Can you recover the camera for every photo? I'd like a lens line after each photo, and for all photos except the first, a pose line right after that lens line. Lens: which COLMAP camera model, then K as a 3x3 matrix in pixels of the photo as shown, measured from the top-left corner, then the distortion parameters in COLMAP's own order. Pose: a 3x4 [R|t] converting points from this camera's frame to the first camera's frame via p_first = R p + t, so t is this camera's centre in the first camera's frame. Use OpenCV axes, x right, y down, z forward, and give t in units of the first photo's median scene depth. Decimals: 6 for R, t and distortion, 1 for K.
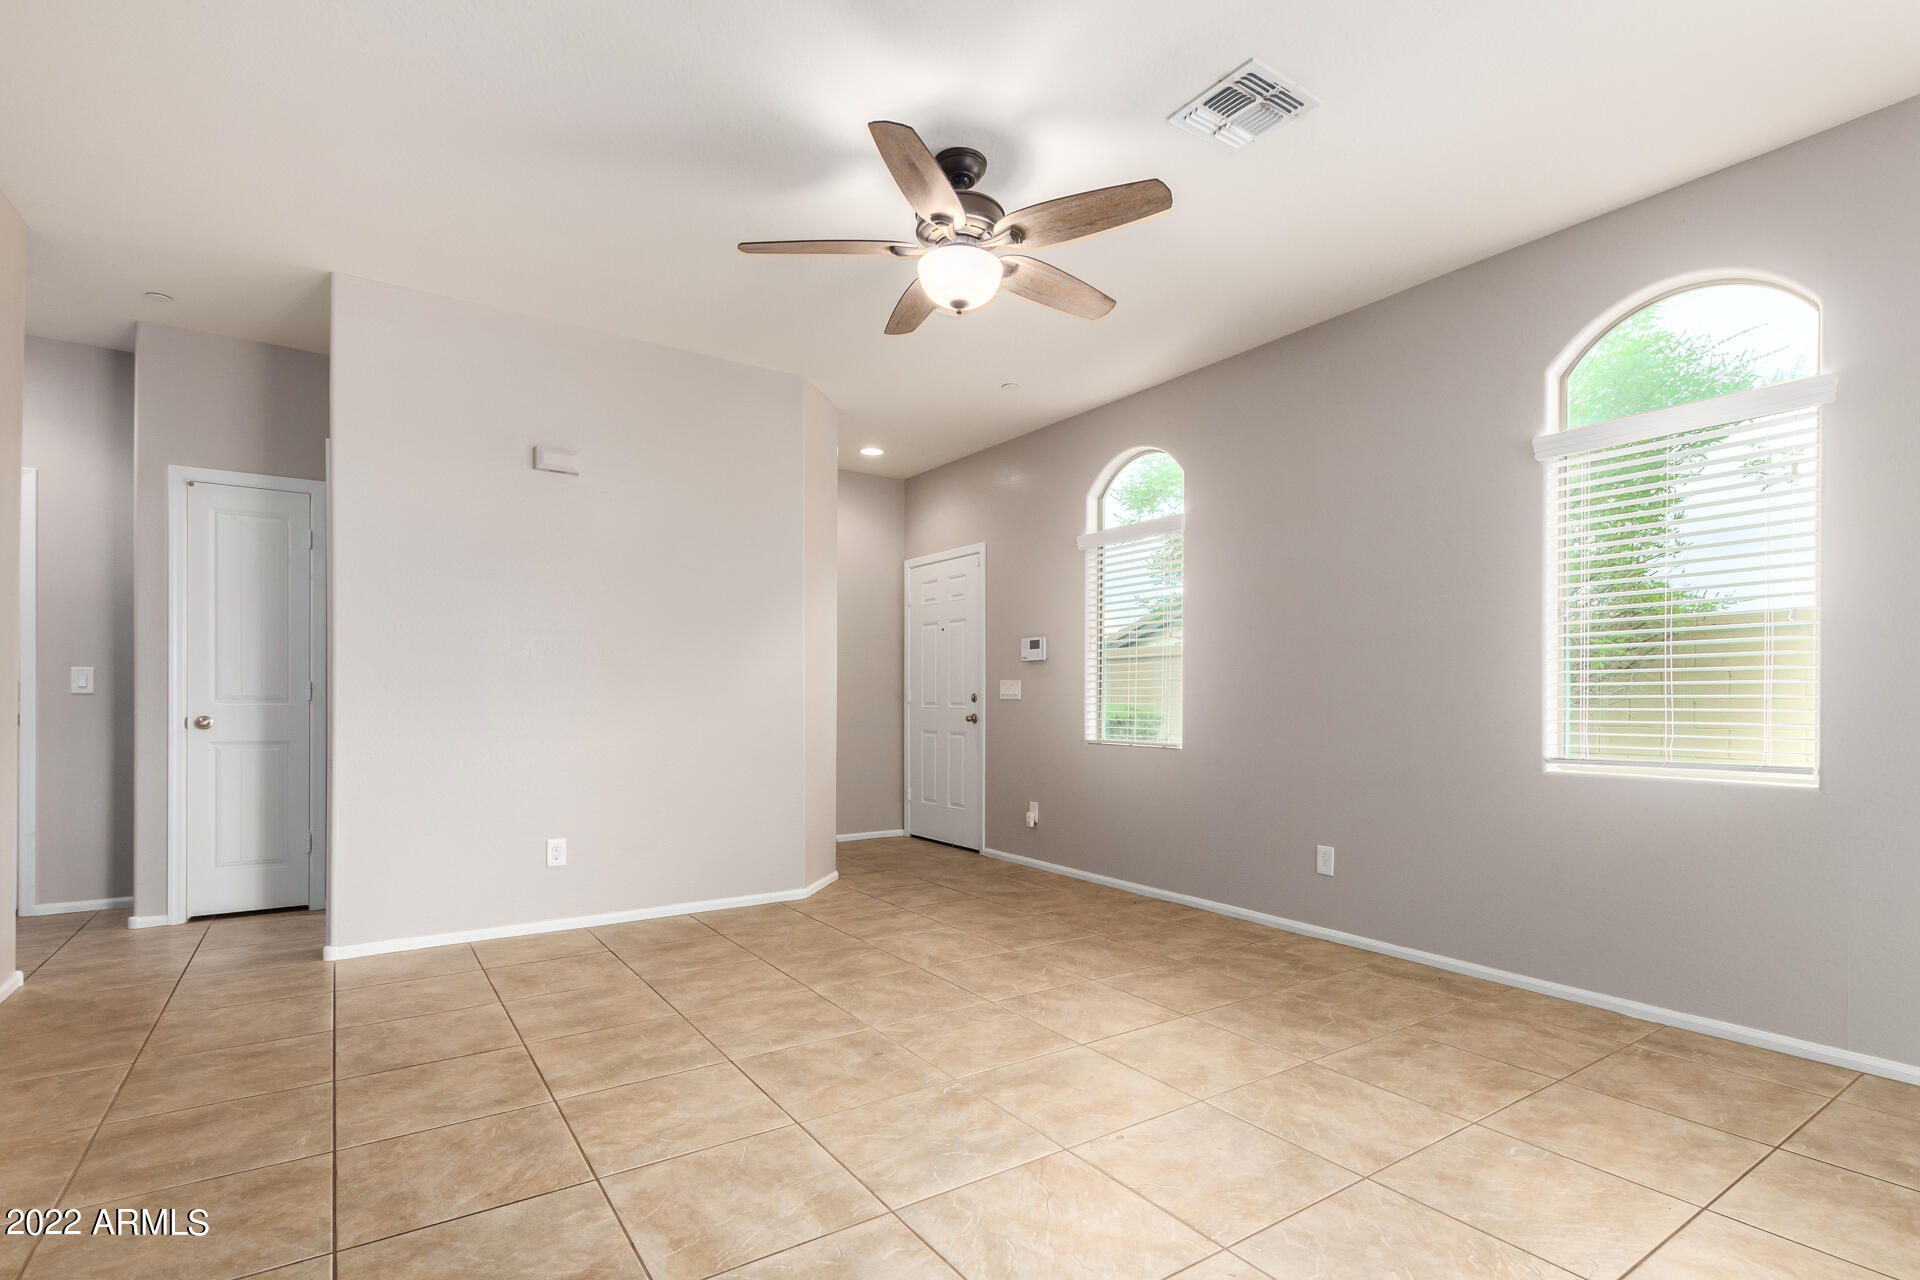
lens RADIAL K [[894.0, 0, 962.4], [0, 894.0, 696.0], [0, 0, 1]] dist [0.002012, -0.000374]
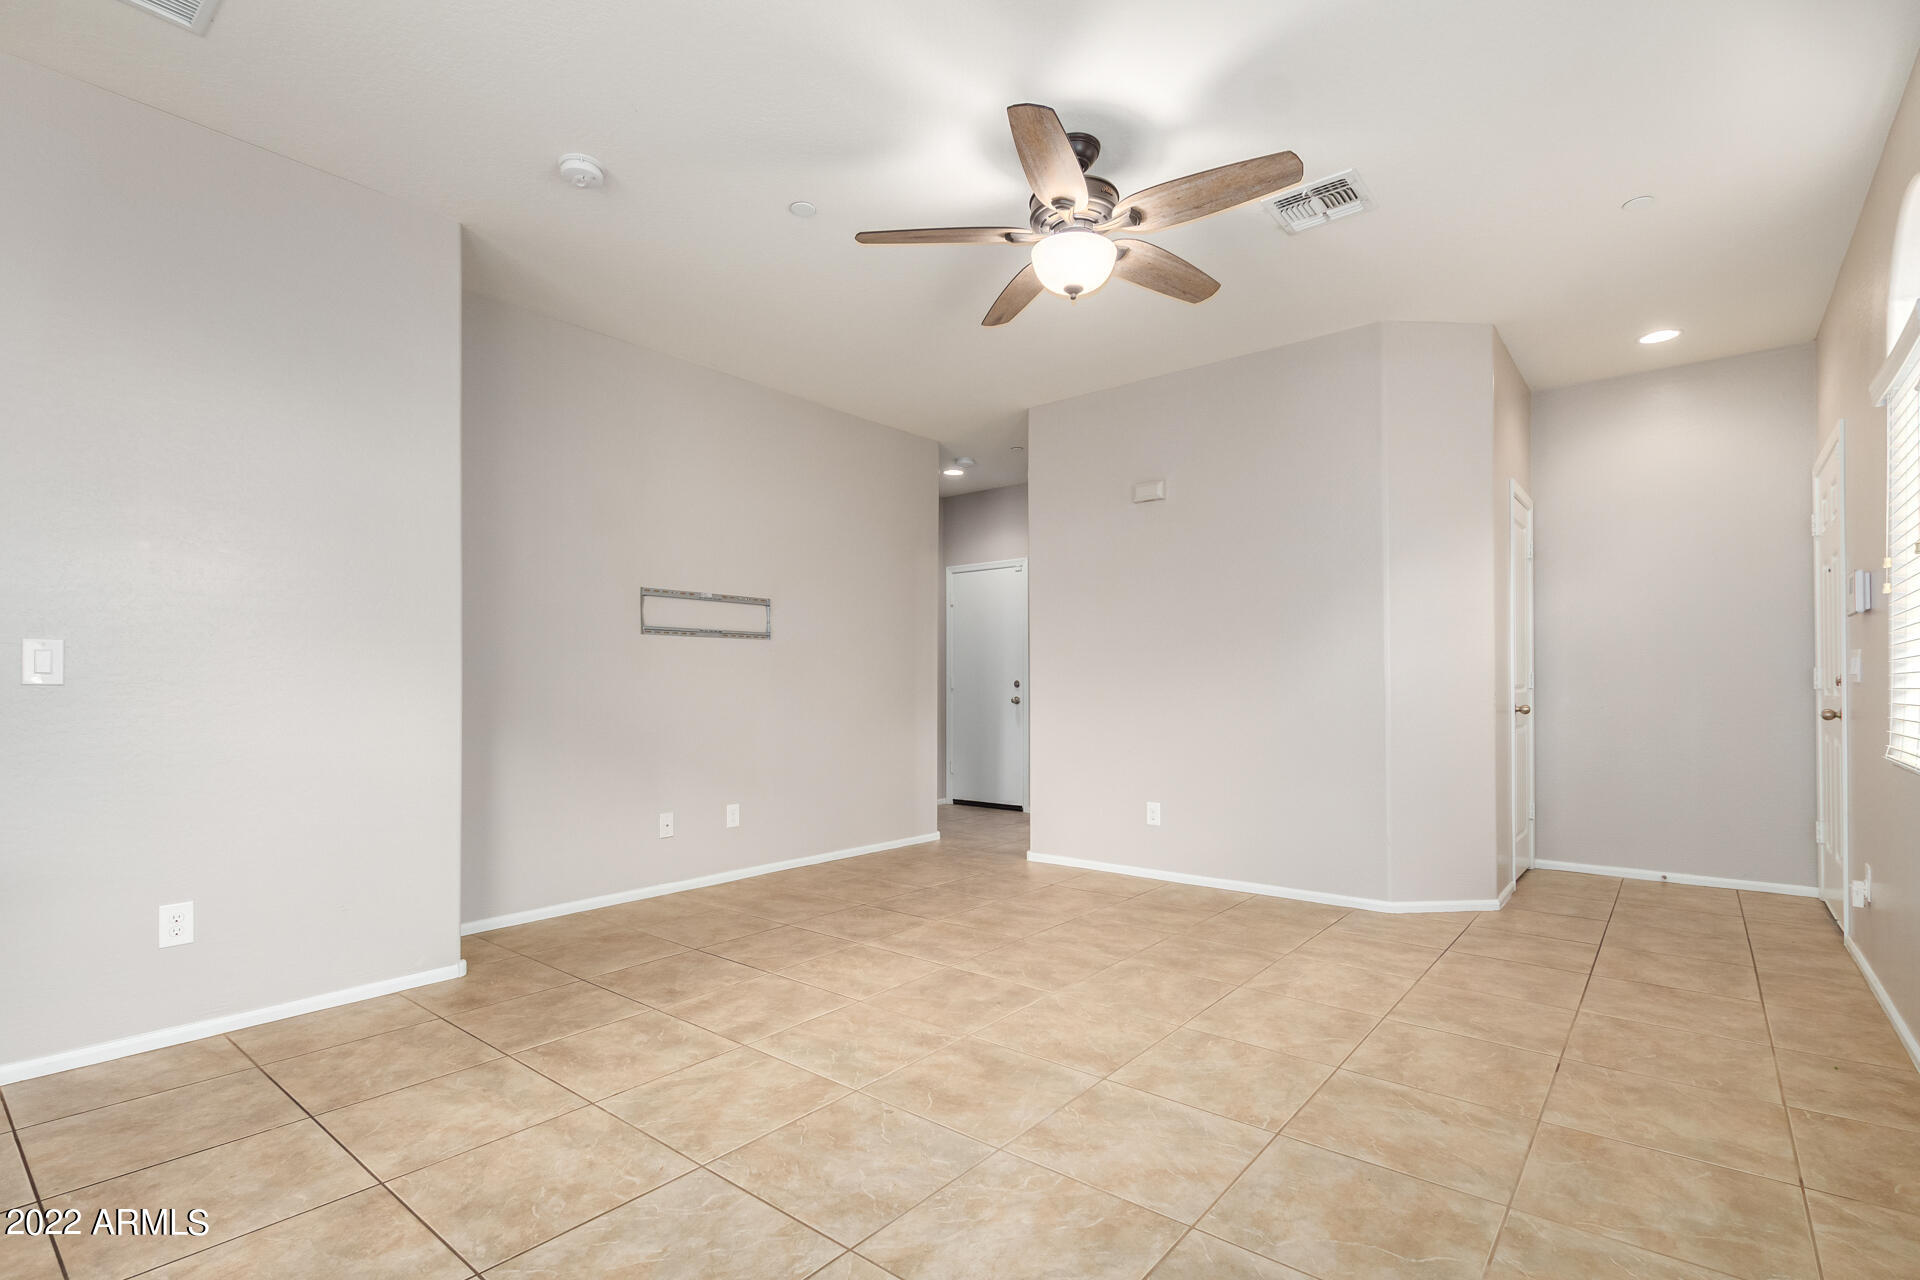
lens RADIAL K [[886.4, 0, 991.6], [0, 886.4, 686.8], [0, 0, 1]] dist [0.000931, 0.000218]
pose [[0.304458, -0.006377, -0.952504, 0.814691], [0.008756, 0.999954, -0.003896, 0.005813], [0.952485, -0.007154, 0.304500, 0.551063]]
